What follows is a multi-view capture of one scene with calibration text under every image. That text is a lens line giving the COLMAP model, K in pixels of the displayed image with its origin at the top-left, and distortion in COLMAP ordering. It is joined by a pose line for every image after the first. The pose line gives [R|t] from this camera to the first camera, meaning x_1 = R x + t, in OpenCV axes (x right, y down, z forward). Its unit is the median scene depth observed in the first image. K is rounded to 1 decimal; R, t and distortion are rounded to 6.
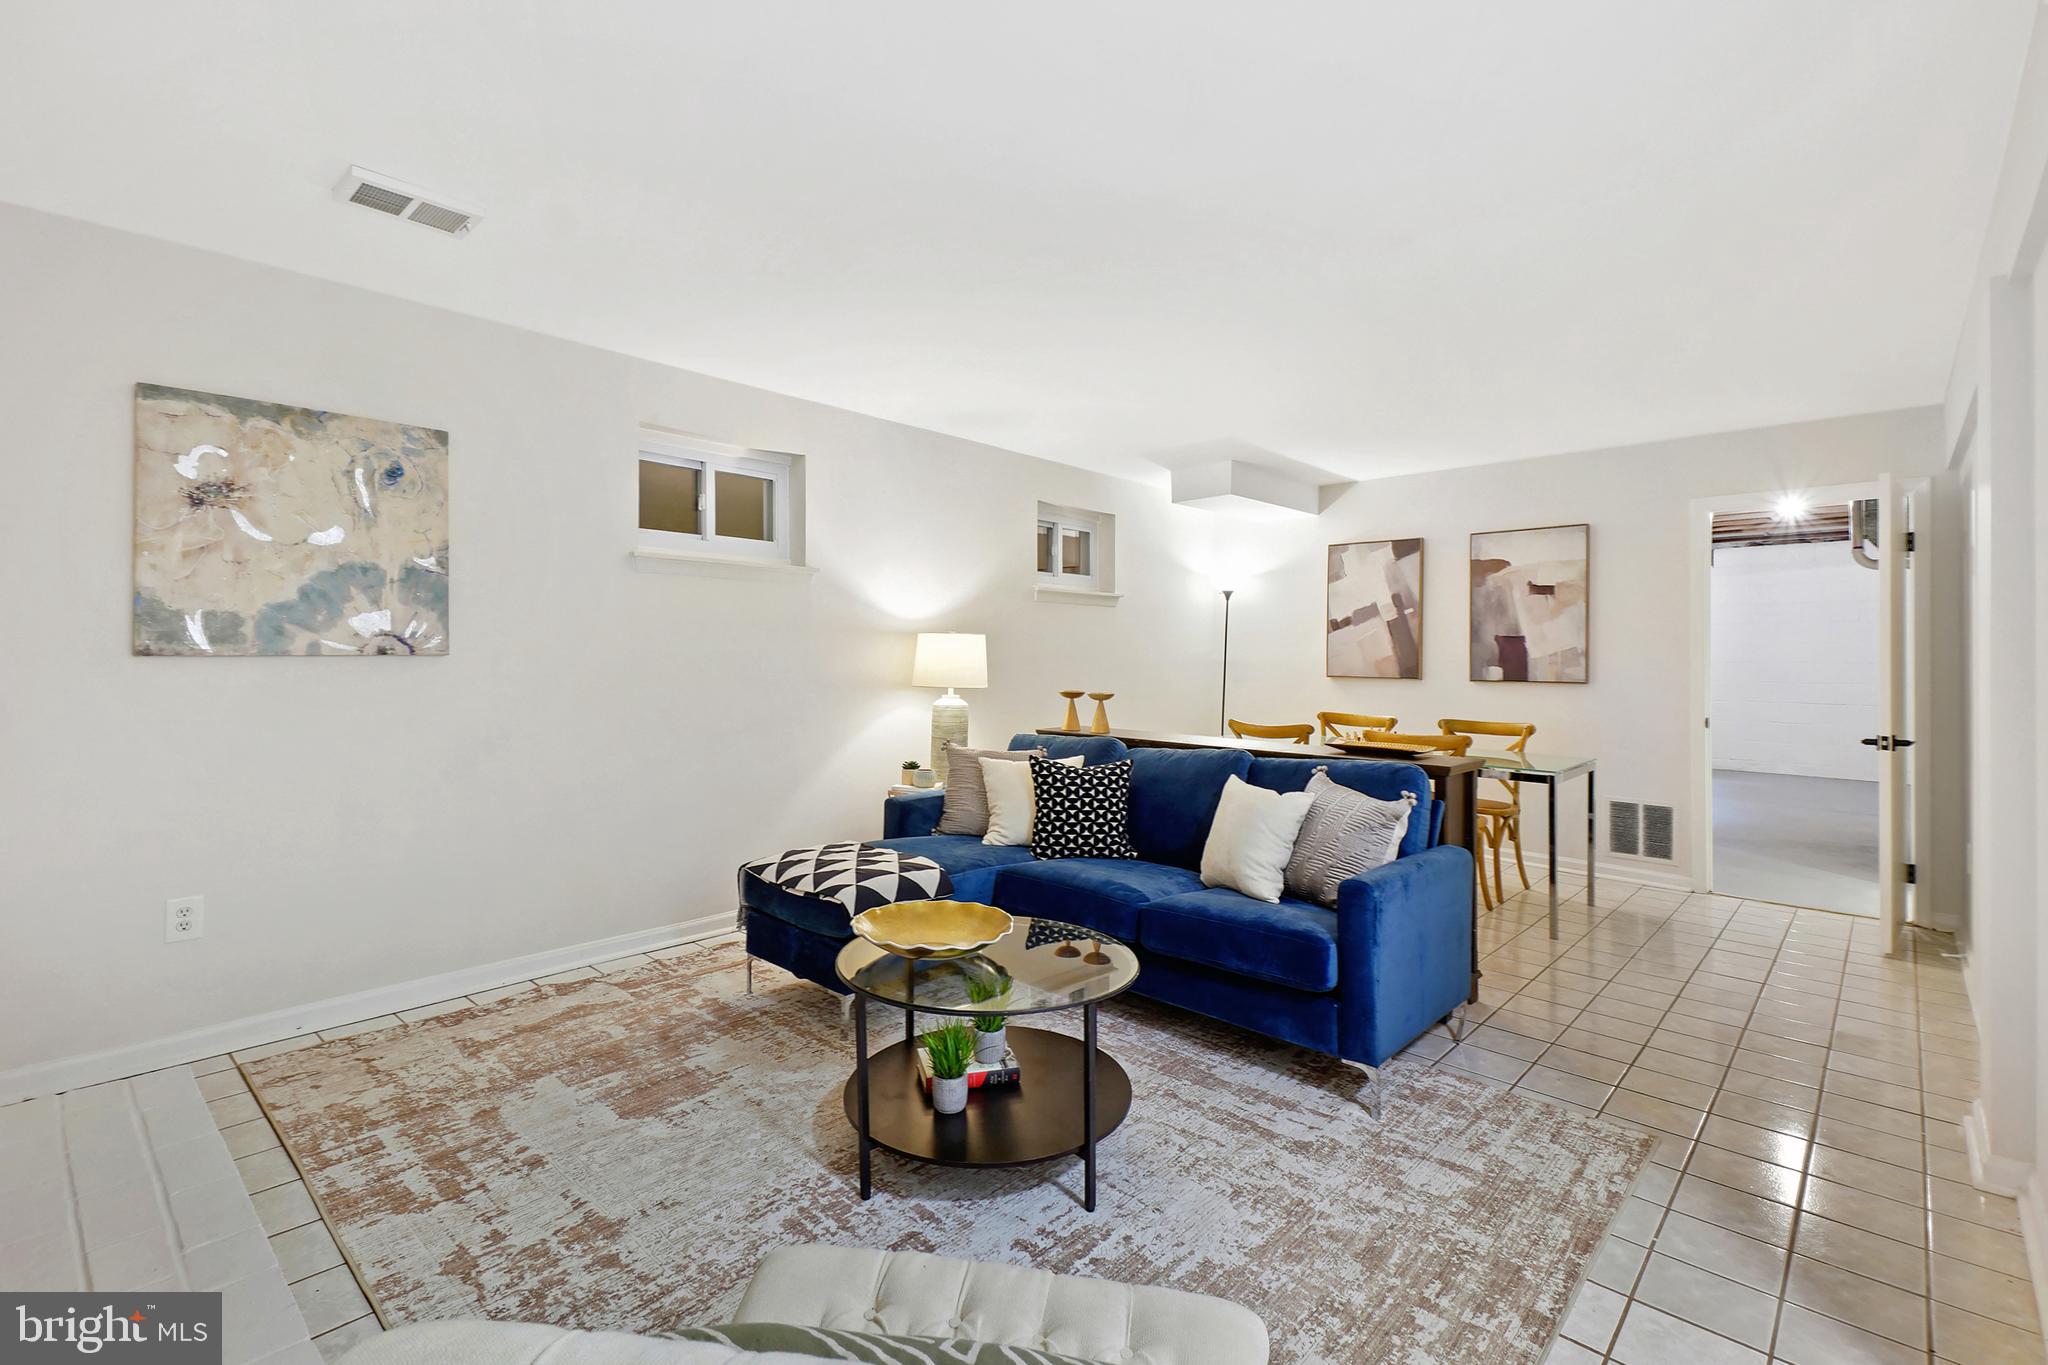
lens RADIAL K [[897.7, 0, 1027.6], [0, 897.7, 655.4], [0, 0, 1]] dist [0.002283, -0.000684]
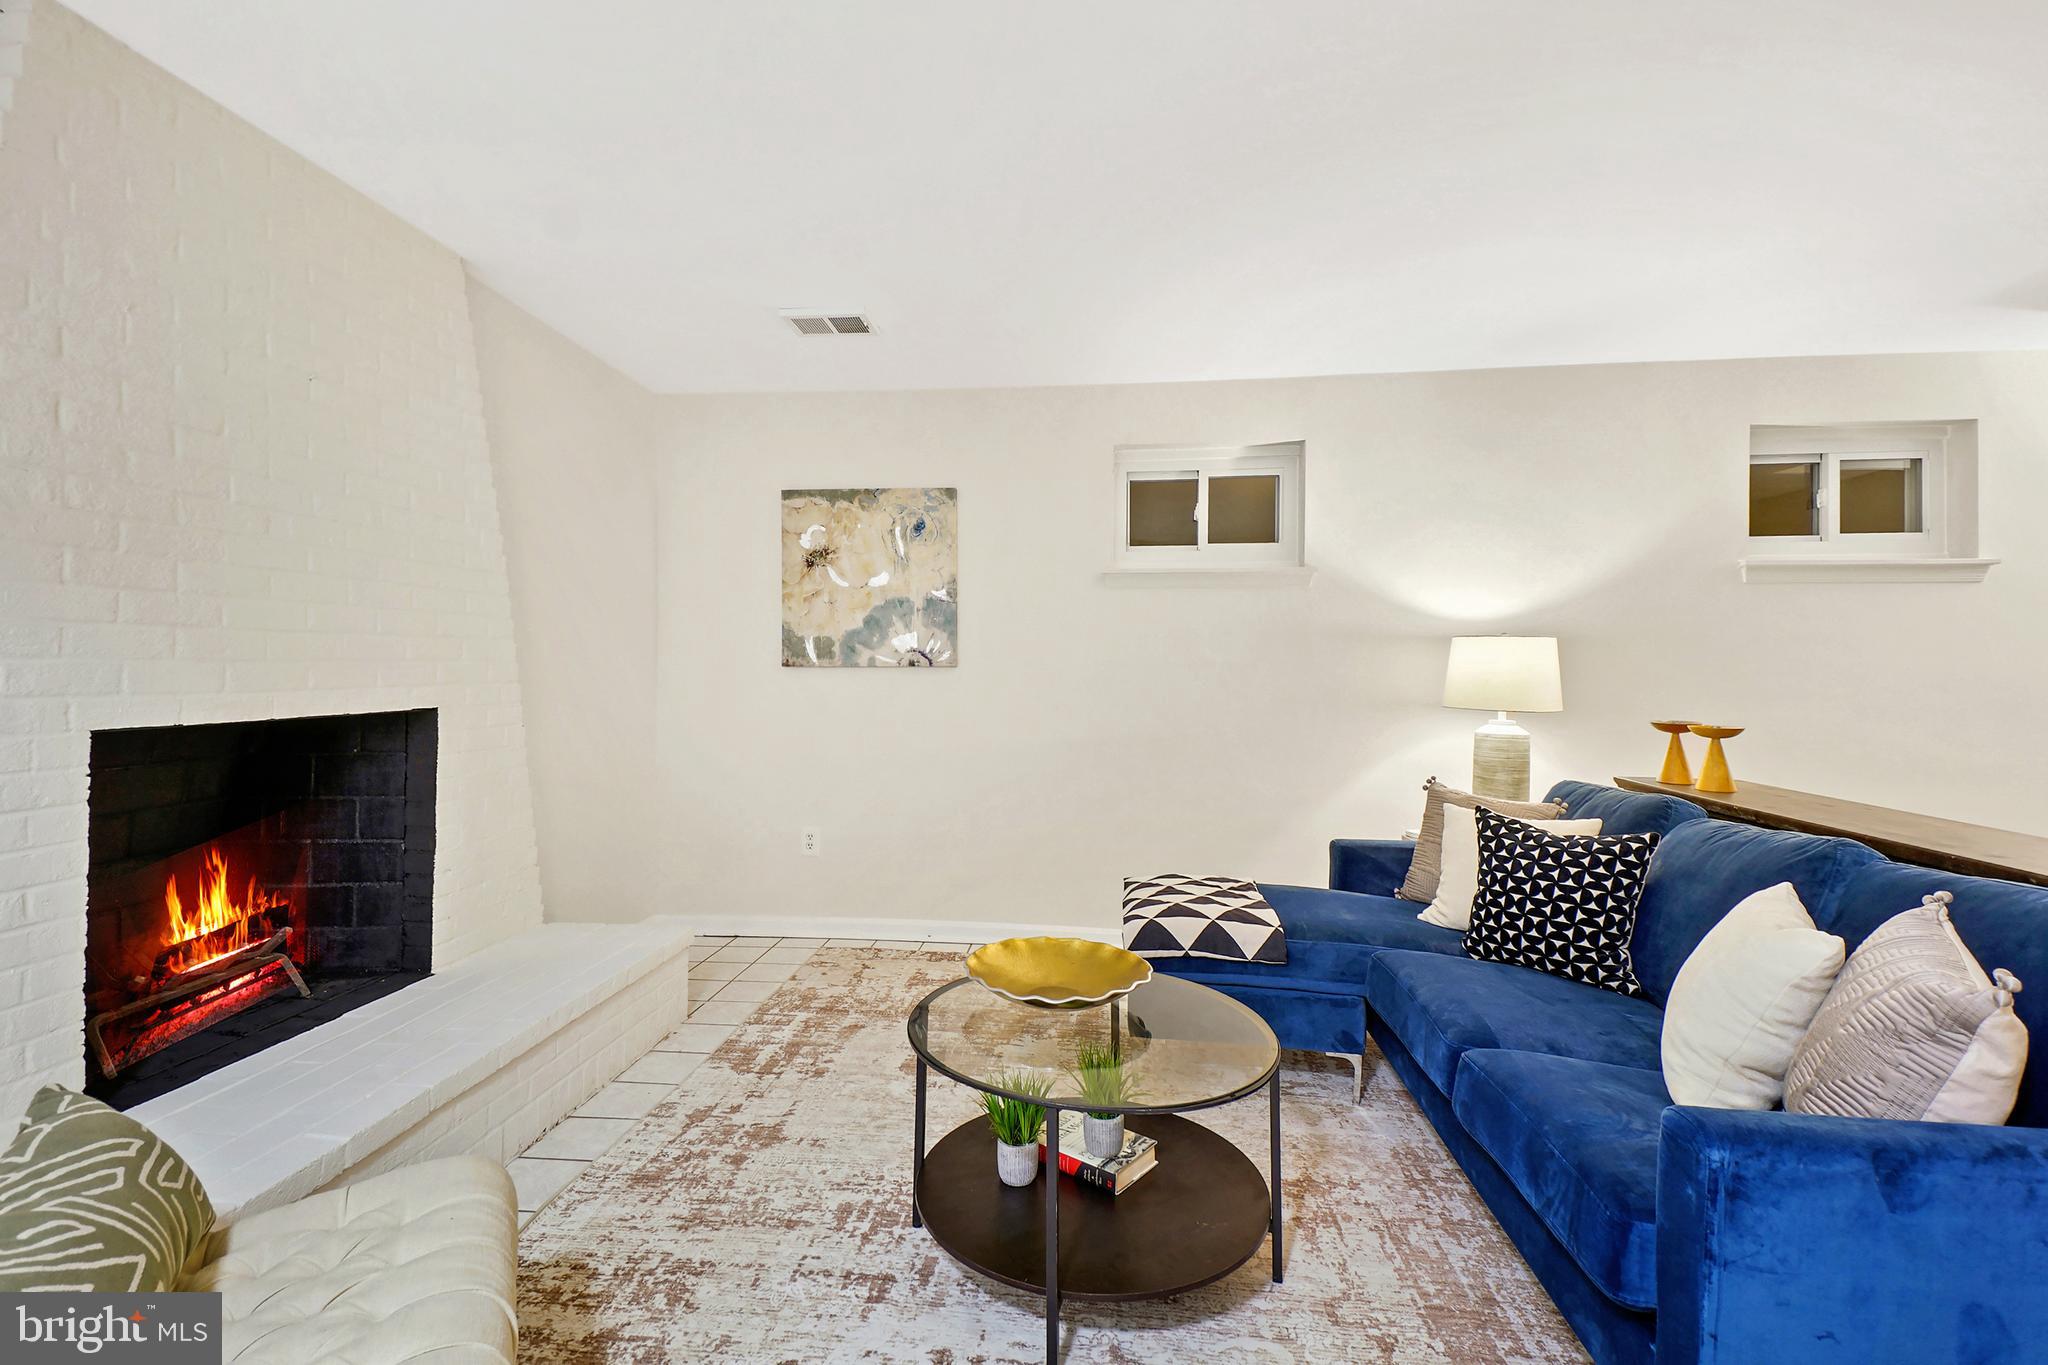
lens RADIAL K [[916.0, 0, 1027.2], [0, 916.0, 677.0], [0, 0, 1]] dist [0.038820, -0.000406]
pose [[0.595690, 0.008062, -0.803174, 0.486463], [-0.001174, 0.999957, 0.009166, 0.002611], [0.803214, -0.004517, 0.595674, 0.353317]]
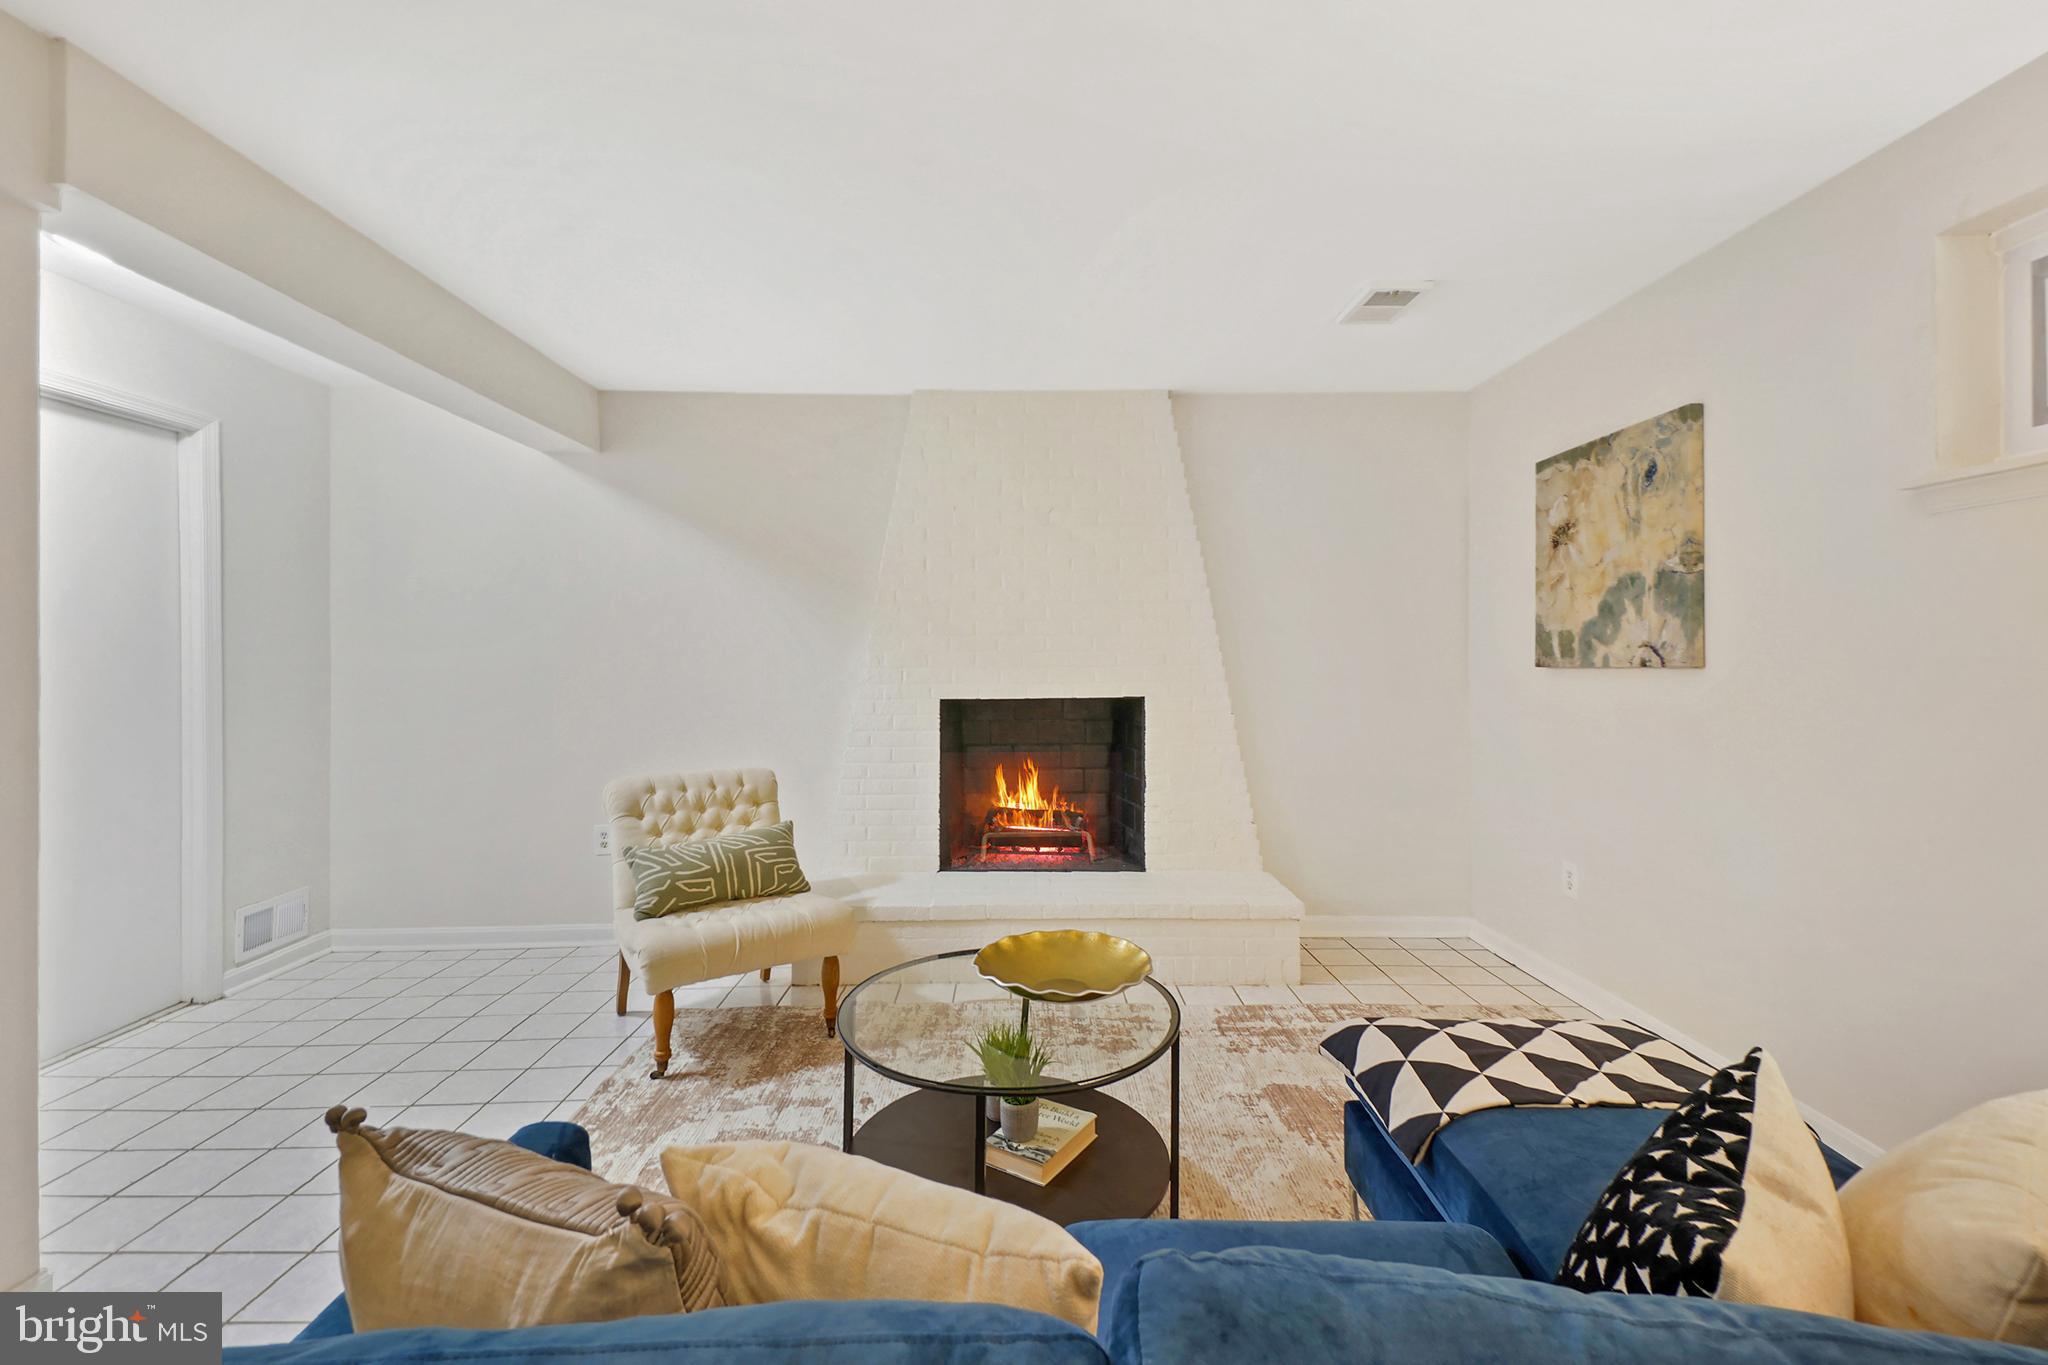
lens RADIAL K [[908.4, 0, 1026.8], [0, 908.4, 659.4], [0, 0, 1]] dist [0.049932, -0.000204]
pose [[-0.734510, 0.000039, -0.678598, 0.454333], [0.005520, 0.999967, -0.005918, -0.006520], [0.678576, -0.008093, -0.734486, 1.347995]]
